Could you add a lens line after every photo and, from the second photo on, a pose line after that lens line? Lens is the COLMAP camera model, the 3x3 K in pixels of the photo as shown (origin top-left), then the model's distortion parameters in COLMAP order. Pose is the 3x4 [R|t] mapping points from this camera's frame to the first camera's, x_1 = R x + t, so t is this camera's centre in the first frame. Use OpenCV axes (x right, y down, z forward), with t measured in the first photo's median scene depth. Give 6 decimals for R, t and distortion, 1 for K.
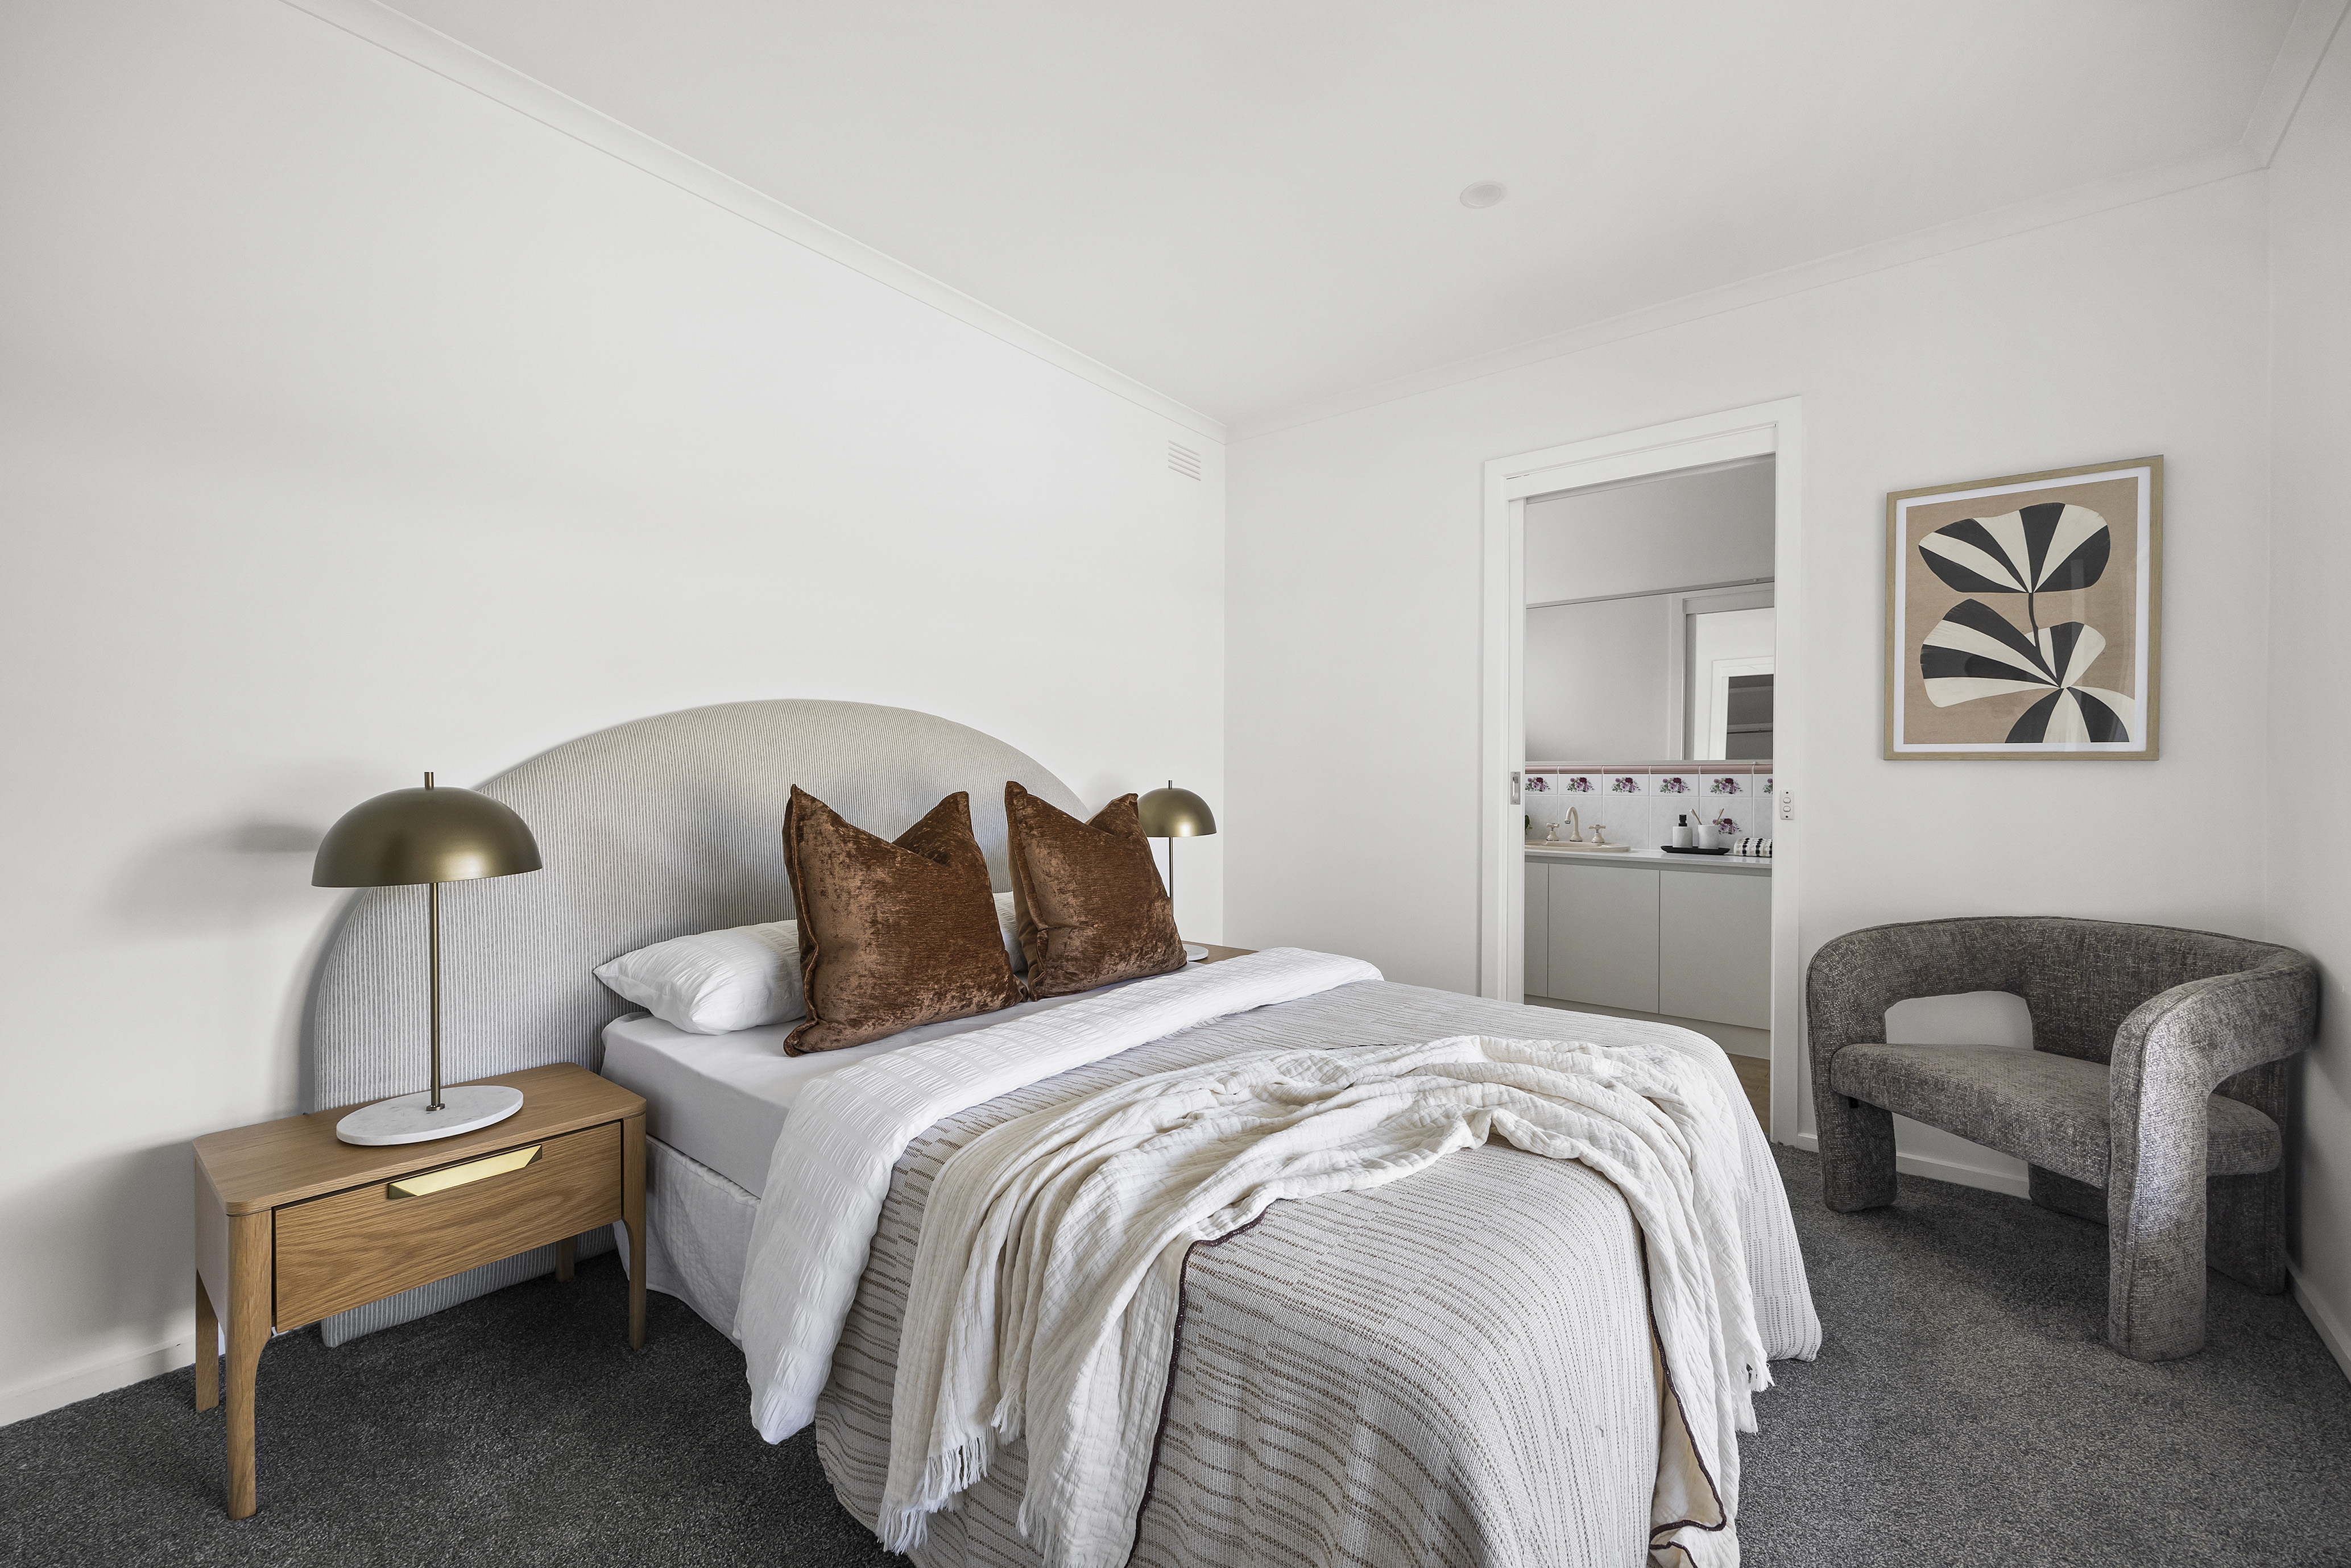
lens RADIAL K [[971.6, 0, 1170.9], [0, 971.6, 788.8], [0, 0, 1]] dist [0.001041, 0.000062]
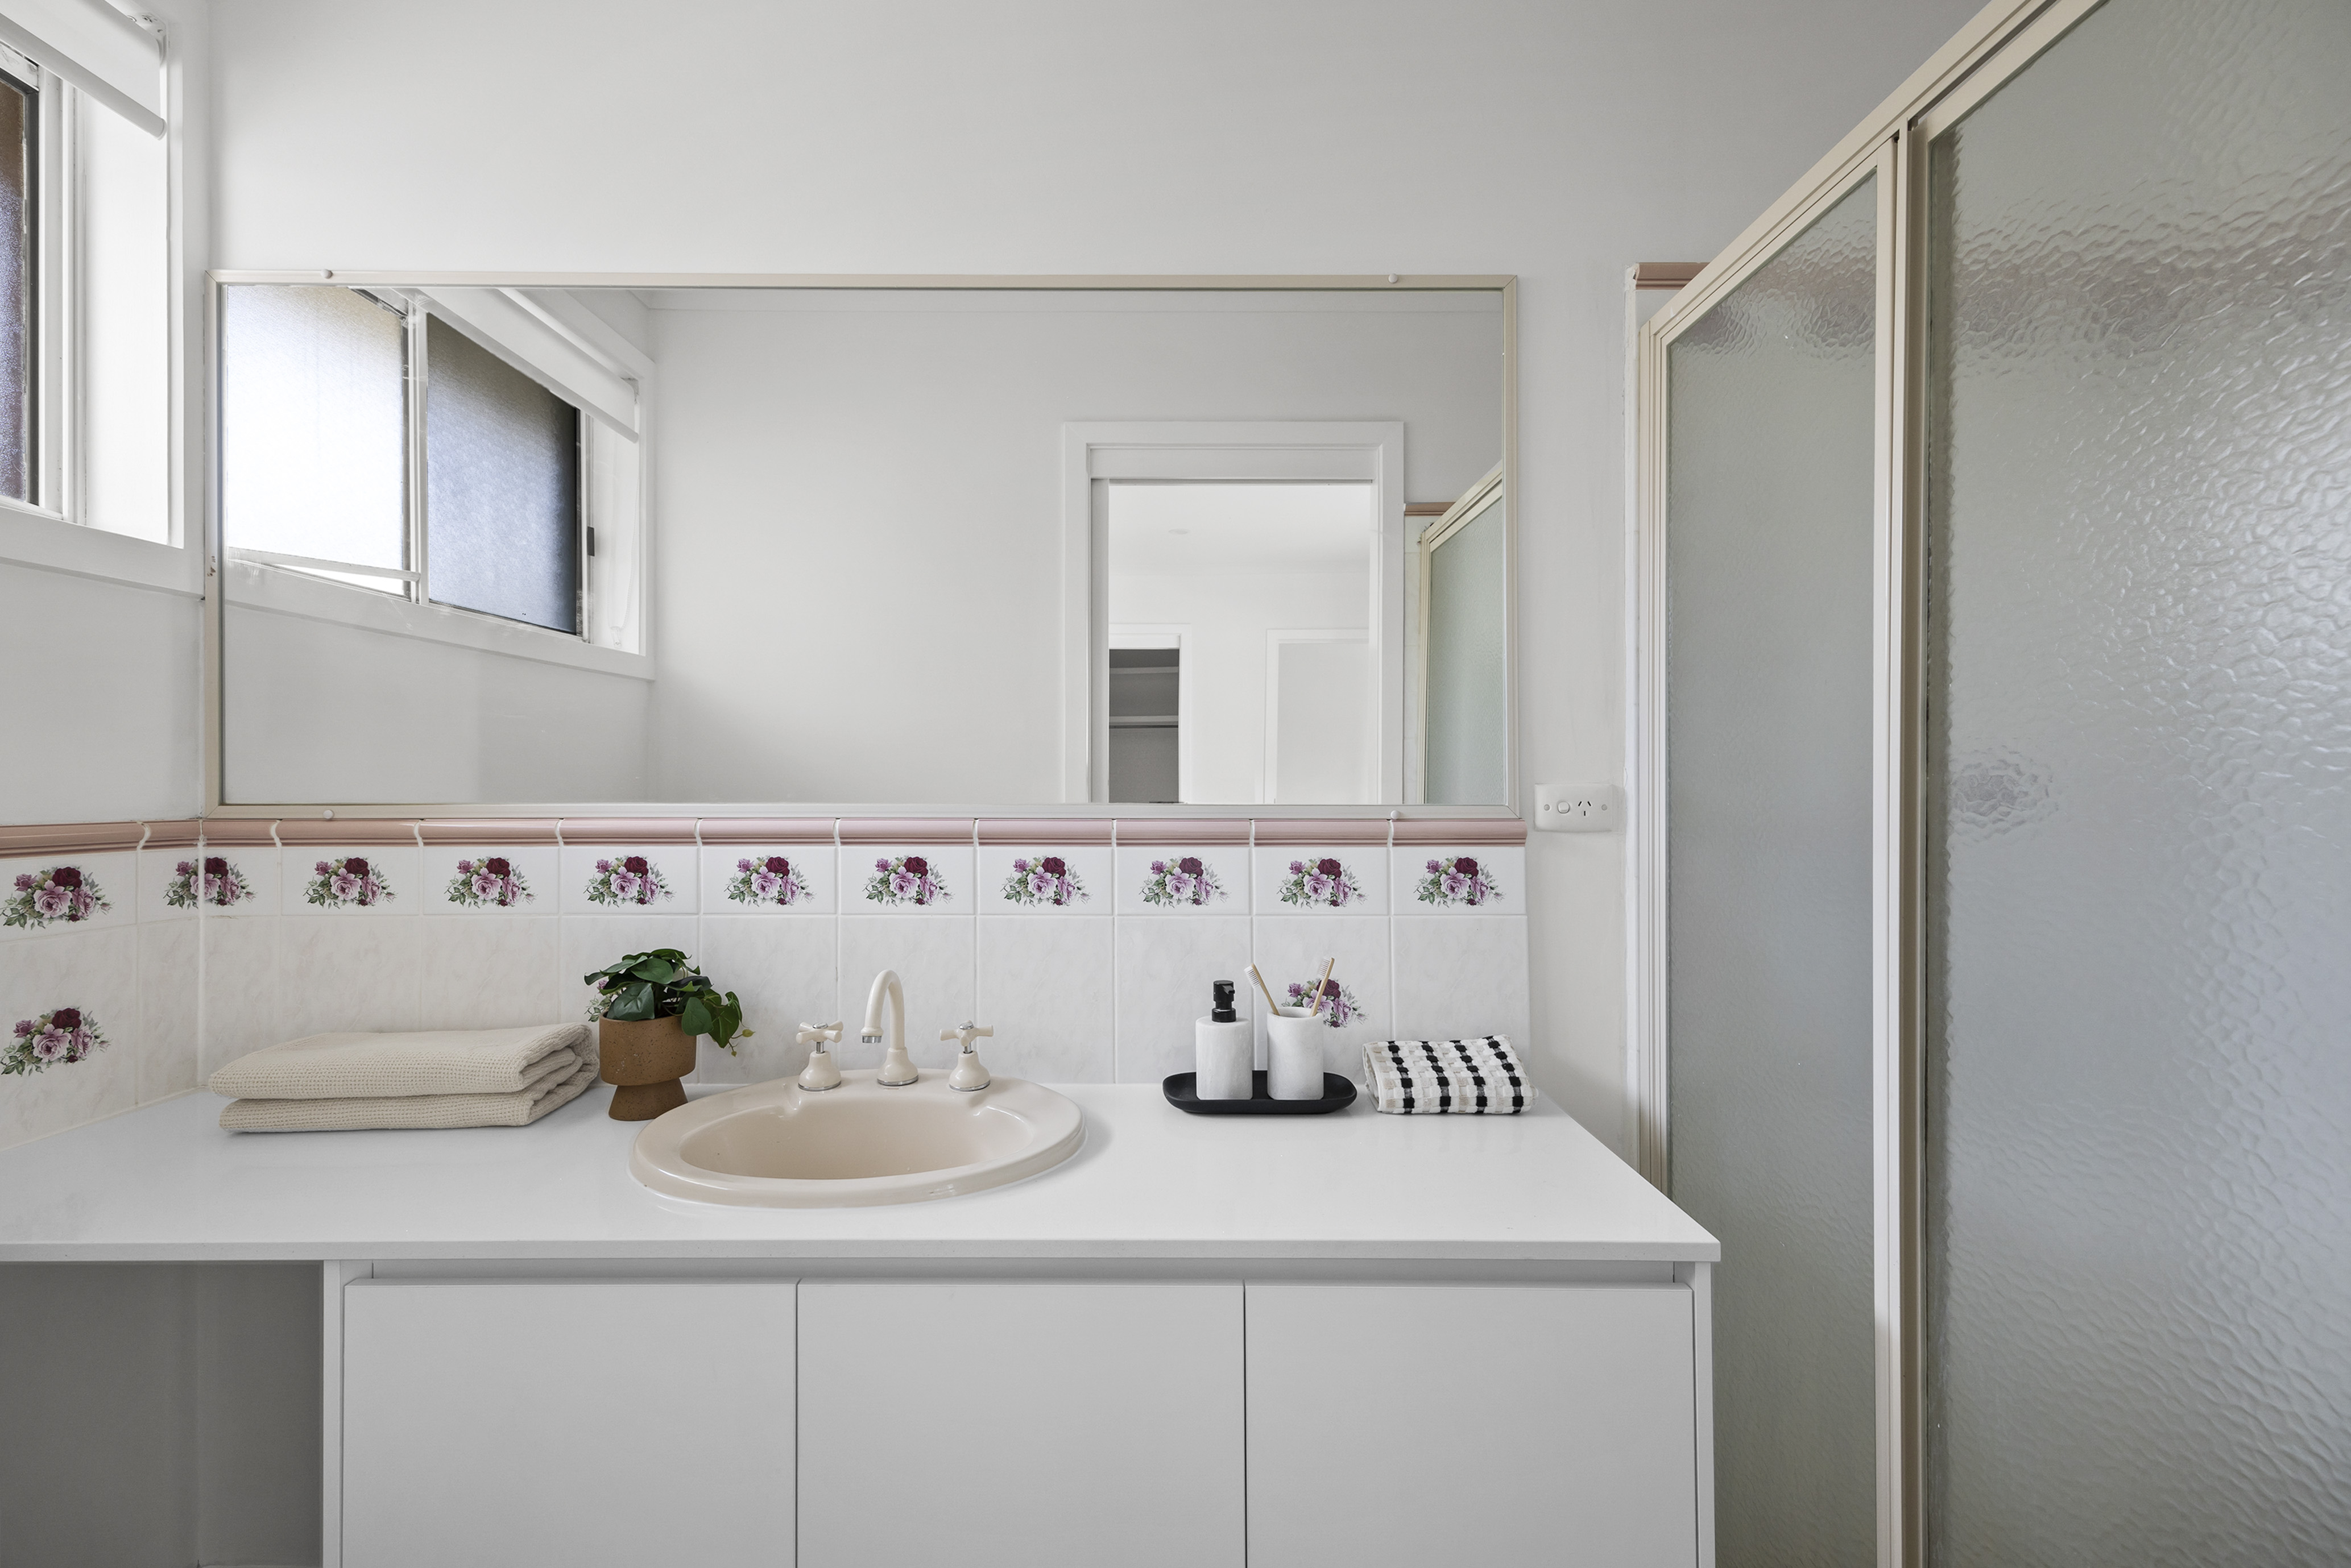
lens RADIAL K [[971.6, 0, 1173.8], [0, 971.6, 792.2], [0, 0, 1]] dist [0.001041, 0.000062]
pose [[0.763709, -0.002182, 0.645558, 0.297473], [0.003611, 0.999993, -0.000892, -0.033166], [-0.645551, 0.003013, 0.763711, 0.736523]]
